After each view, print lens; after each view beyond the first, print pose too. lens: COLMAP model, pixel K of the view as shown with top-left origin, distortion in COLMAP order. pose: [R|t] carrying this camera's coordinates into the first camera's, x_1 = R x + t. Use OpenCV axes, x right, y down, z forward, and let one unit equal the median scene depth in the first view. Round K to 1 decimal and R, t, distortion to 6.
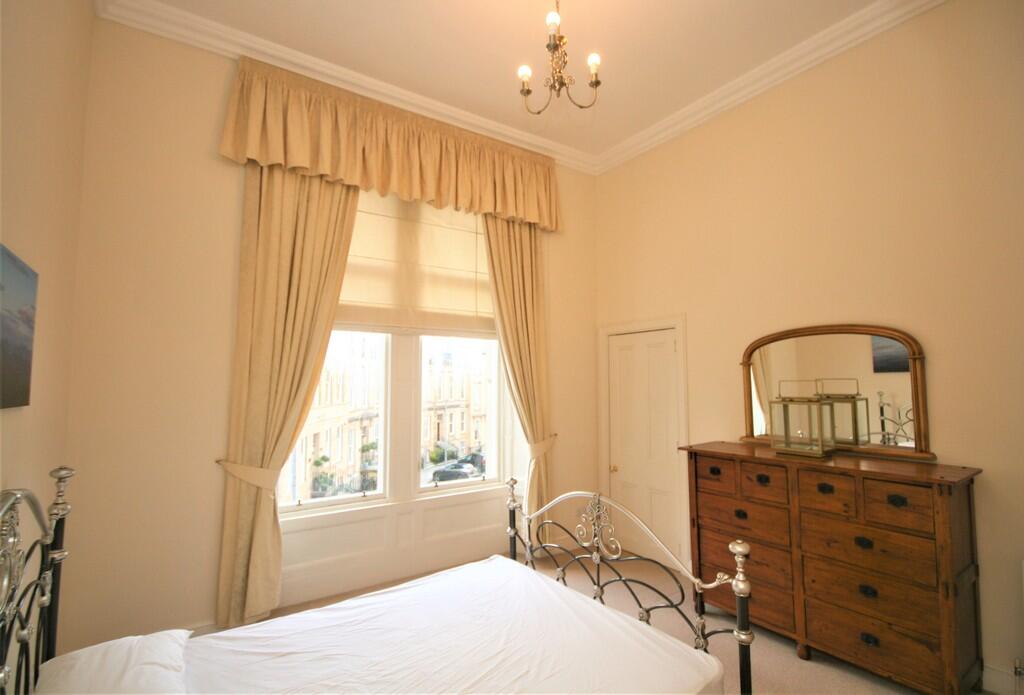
lens RADIAL K [[495.1, 0, 512.0], [0, 495.1, 347.5], [0, 0, 1]] dist [0.032177, 0.000122]
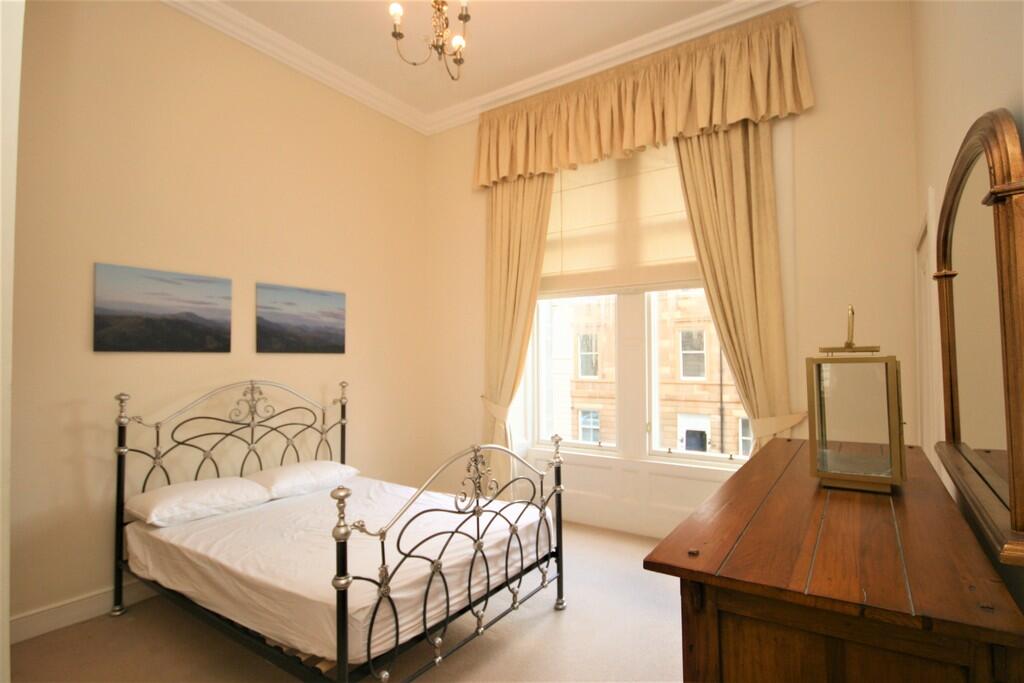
lens RADIAL K [[508.4, 0, 512.0], [0, 508.4, 341.5], [0, 0, 1]] dist [-0.002176, -0.000201]
pose [[0.358111, -0.017989, -0.933506, 0.692727], [0.071234, 0.997427, 0.008106, 0.047598], [0.930958, -0.069400, 0.358471, 0.442988]]
